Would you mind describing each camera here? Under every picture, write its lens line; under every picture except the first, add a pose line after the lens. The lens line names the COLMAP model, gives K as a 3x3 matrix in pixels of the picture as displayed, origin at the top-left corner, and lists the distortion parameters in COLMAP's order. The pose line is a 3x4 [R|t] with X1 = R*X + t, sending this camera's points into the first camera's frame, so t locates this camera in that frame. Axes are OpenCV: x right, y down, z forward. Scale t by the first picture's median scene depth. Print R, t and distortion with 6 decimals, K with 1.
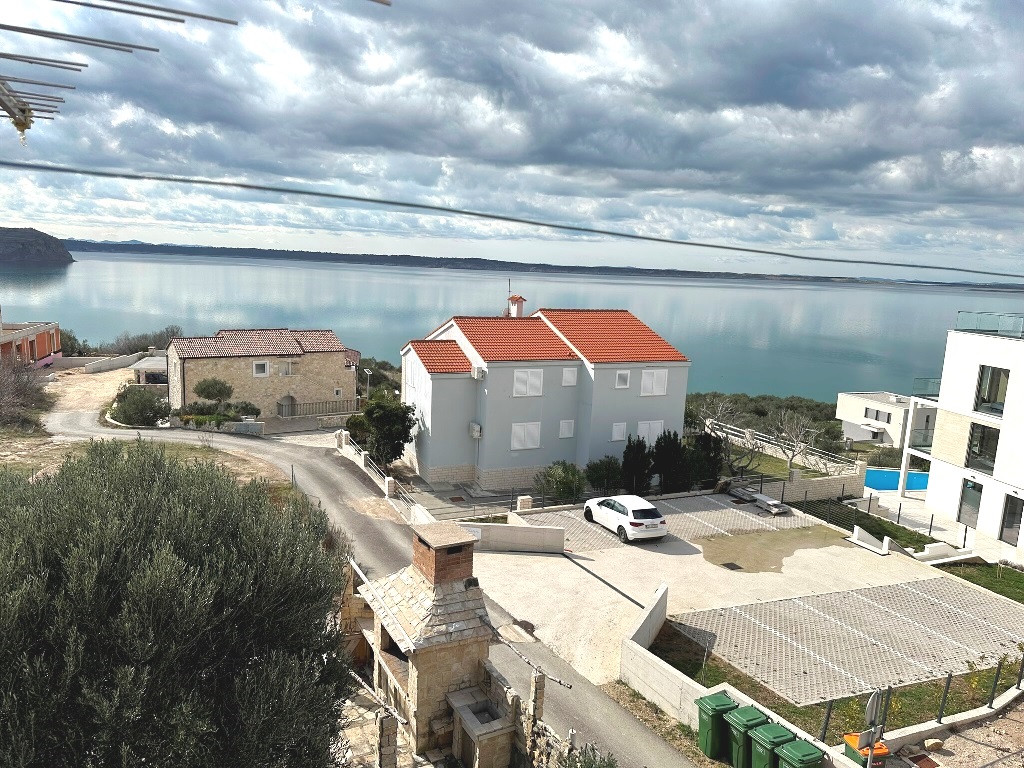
lens RADIAL K [[718.2, 0, 519.8], [0, 718.2, 378.0], [0, 0, 1]] dist [0.063772, -0.079708]
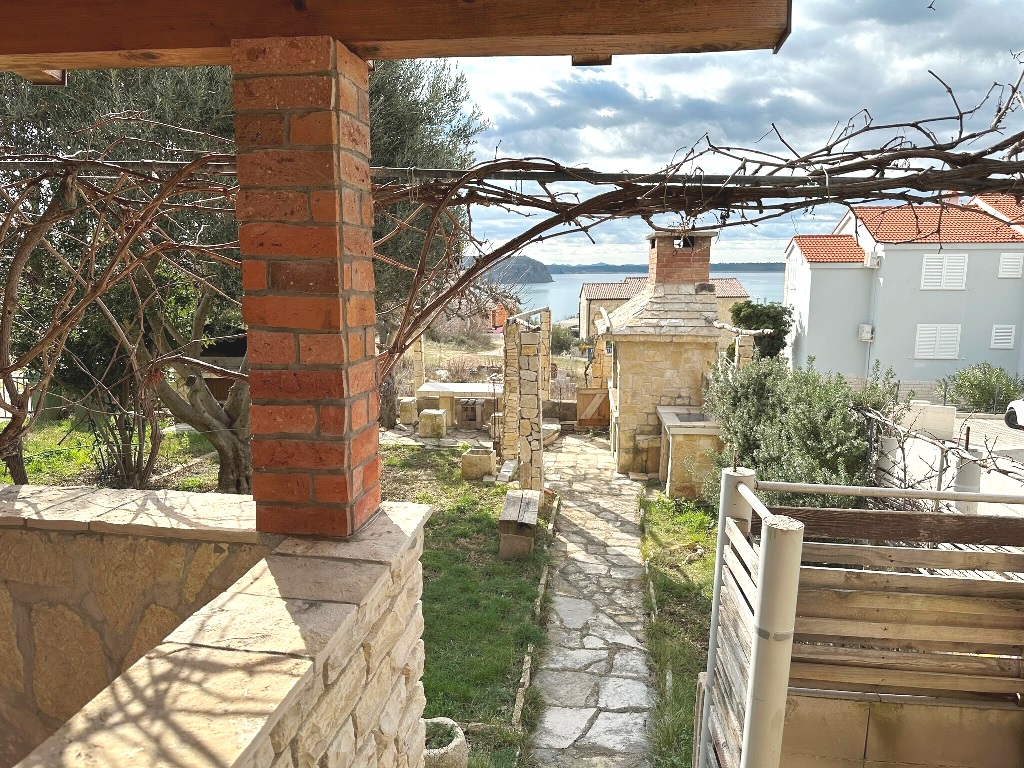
lens RADIAL K [[718.2, 0, 514.3], [0, 718.2, 390.5], [0, 0, 1]] dist [0.063772, -0.079708]
pose [[0.824392, 0.046747, -0.564085, 0.086193], [-0.046501, 0.998808, 0.014814, 0.159933], [0.564105, 0.014018, 0.825584, 0.092159]]
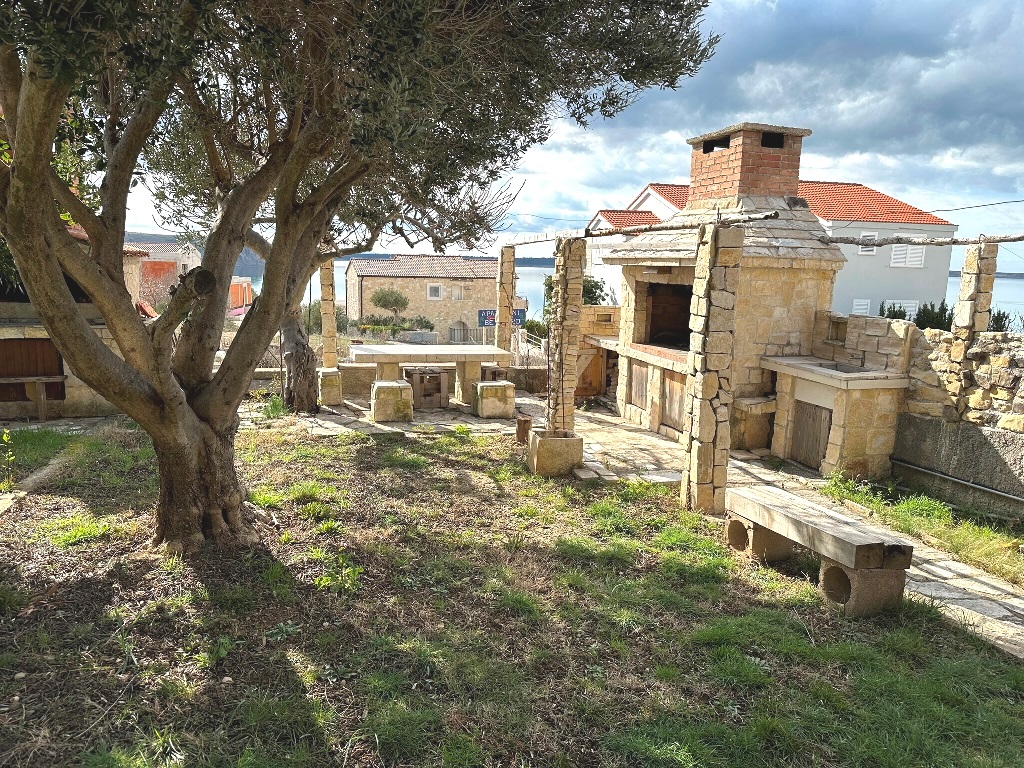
lens RADIAL K [[718.2, 0, 515.8], [0, 718.2, 387.4], [0, 0, 1]] dist [0.063772, -0.079708]
pose [[0.975296, 0.018902, -0.220092, -0.064874], [-0.016055, 0.999763, 0.014715, 0.175889], [0.220318, -0.010818, 0.975368, 0.142280]]
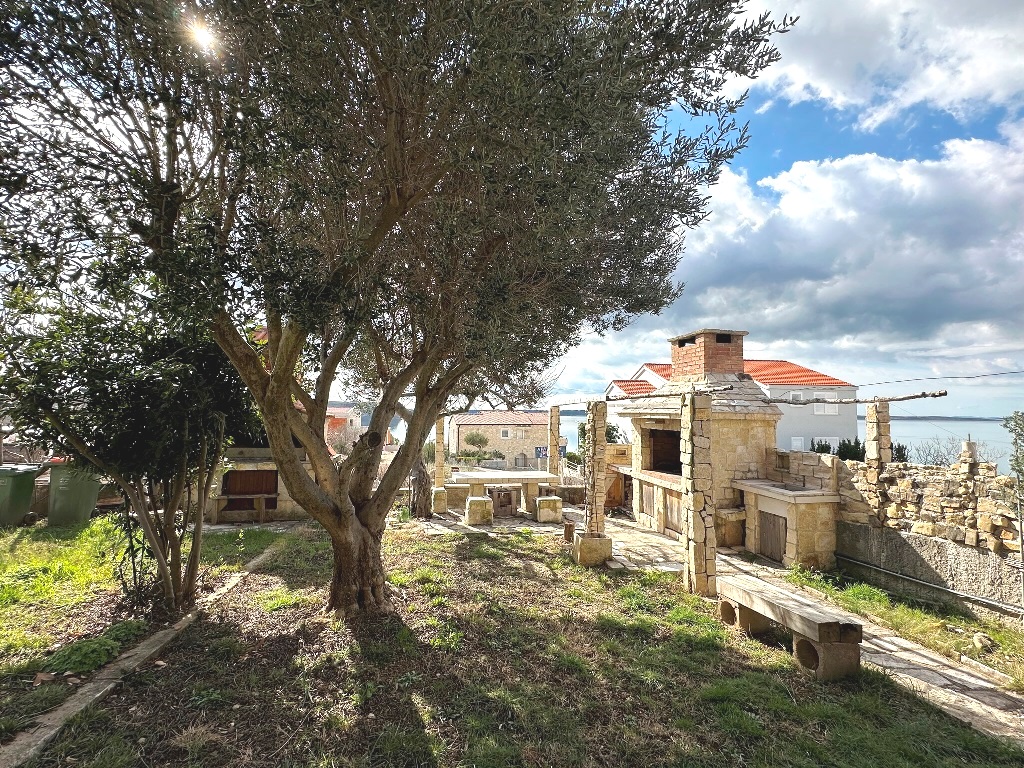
lens RADIAL K [[476.7, 0, 514.1], [0, 476.7, 382.2], [0, 0, 1]] dist [-0.000786, 0.000342]
pose [[0.950522, -0.055147, -0.305723, -0.065363], [-0.014315, 0.975297, -0.220434, 0.174352], [0.310326, 0.213904, 0.926252, 0.138172]]
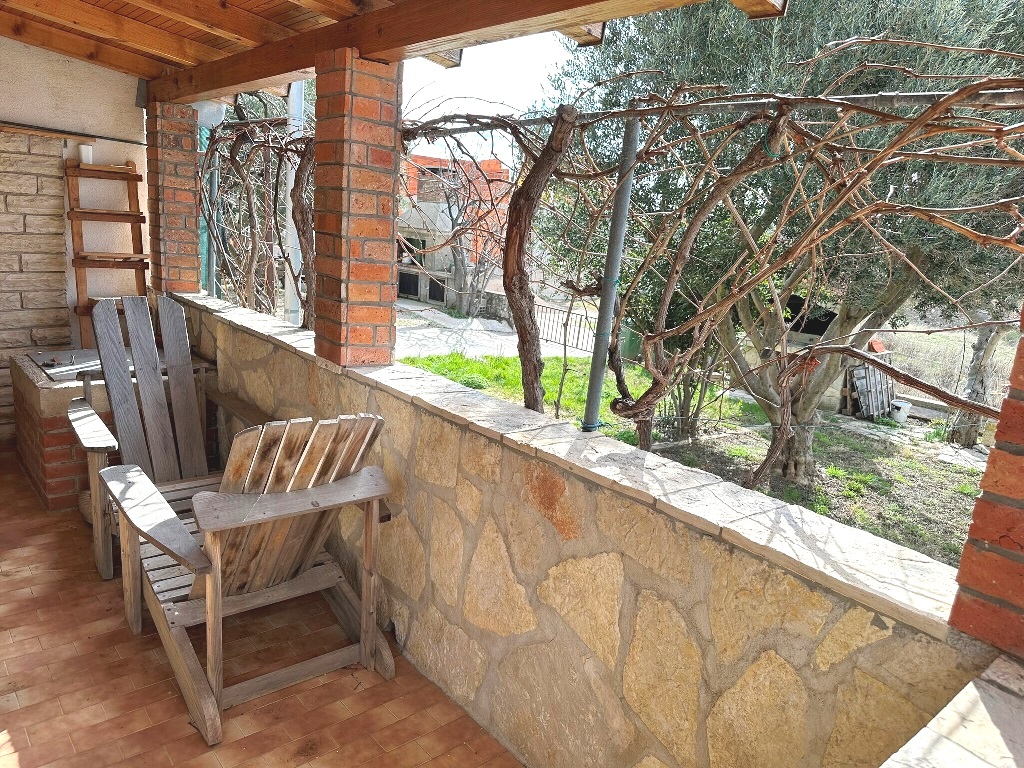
lens RADIAL K [[718.2, 0, 516.5], [0, 718.2, 389.5], [0, 0, 1]] dist [0.063772, -0.079708]
pose [[0.237166, 0.193479, -0.952007, 0.067797], [-0.208427, 0.967281, 0.144659, 0.159551], [0.948847, 0.164116, 0.269732, 0.092935]]
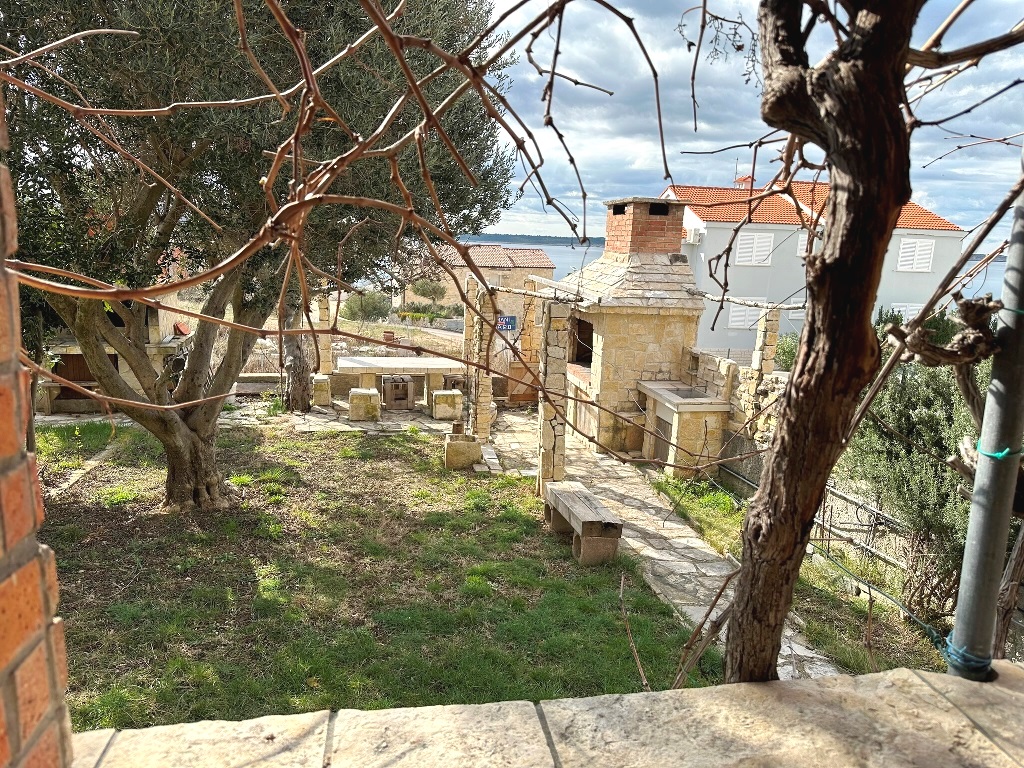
lens RADIAL K [[718.2, 0, 520.3], [0, 718.2, 391.3], [0, 0, 1]] dist [0.063772, -0.079708]
pose [[0.957317, 0.052907, -0.284158, -0.000987], [-0.040551, 0.997966, 0.049197, 0.159714], [0.286182, -0.035575, 0.957515, 0.085379]]
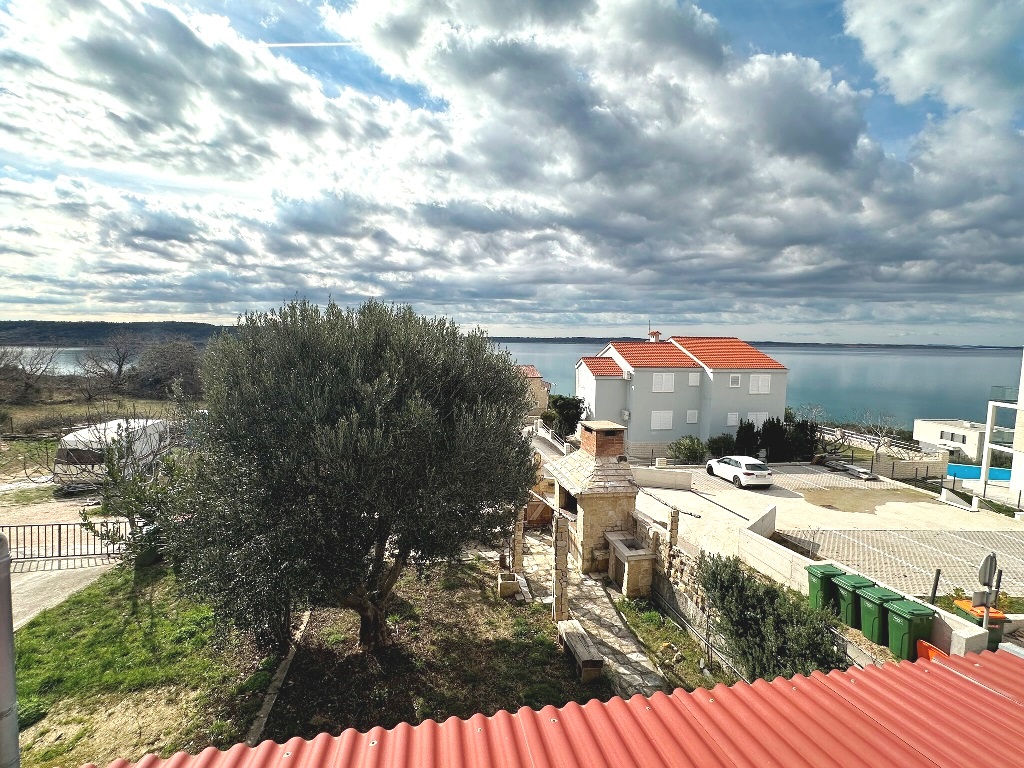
lens RADIAL K [[462.6, 0, 515.0], [0, 462.6, 379.9], [0, 0, 1]] dist [-0.012410, 0.004397]
pose [[0.955954, -0.005200, -0.293471, -0.001087], [-0.017025, 0.997177, -0.073125, 0.081500], [0.293023, 0.074901, 0.953167, 0.031441]]
